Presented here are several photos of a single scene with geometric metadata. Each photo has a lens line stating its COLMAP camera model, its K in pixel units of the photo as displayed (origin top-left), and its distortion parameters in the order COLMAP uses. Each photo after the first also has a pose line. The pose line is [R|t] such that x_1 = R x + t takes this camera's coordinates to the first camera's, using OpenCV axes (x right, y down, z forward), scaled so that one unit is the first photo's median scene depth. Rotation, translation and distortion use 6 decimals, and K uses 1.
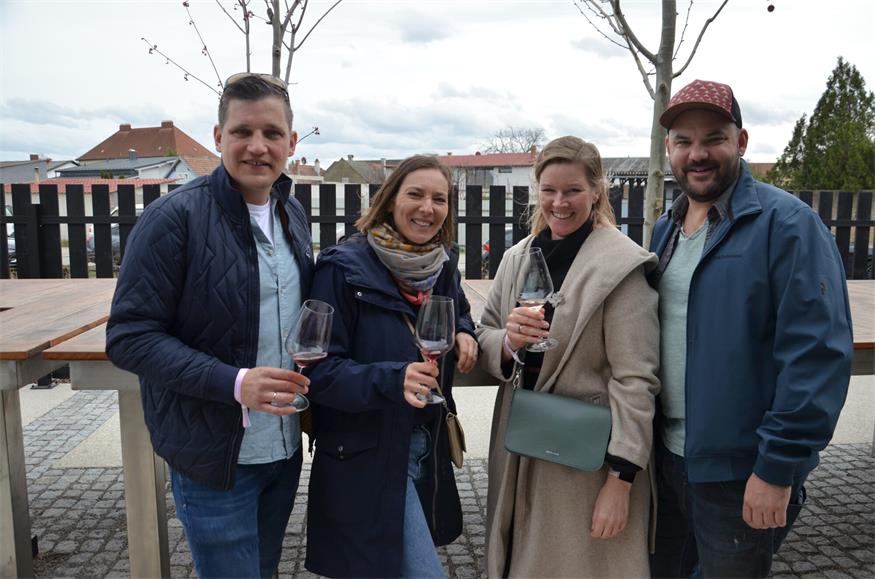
lens RADIAL K [[688.6, 0, 440.0], [0, 688.6, 288.2], [0, 0, 1]] dist [0.004241, 0.004722]
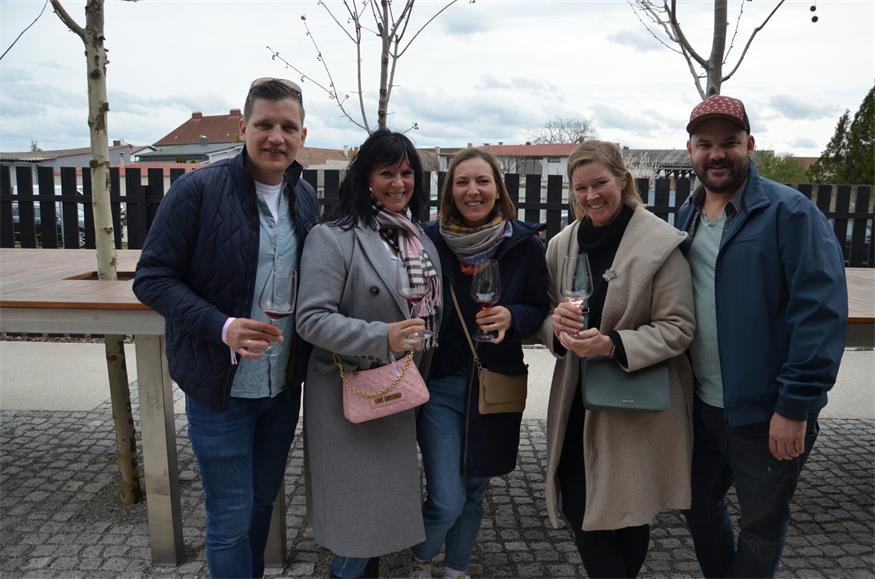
lens RADIAL K [[700.0, 0, 436.7], [0, 700.0, 295.9], [0, 0, 1]] dist [-0.019576, 0.010614]
pose [[0.998492, 0.024056, -0.049350, -0.049101], [-0.022781, 0.999396, 0.026235, 0.018920], [0.049951, -0.025071, 0.998437, -0.130604]]
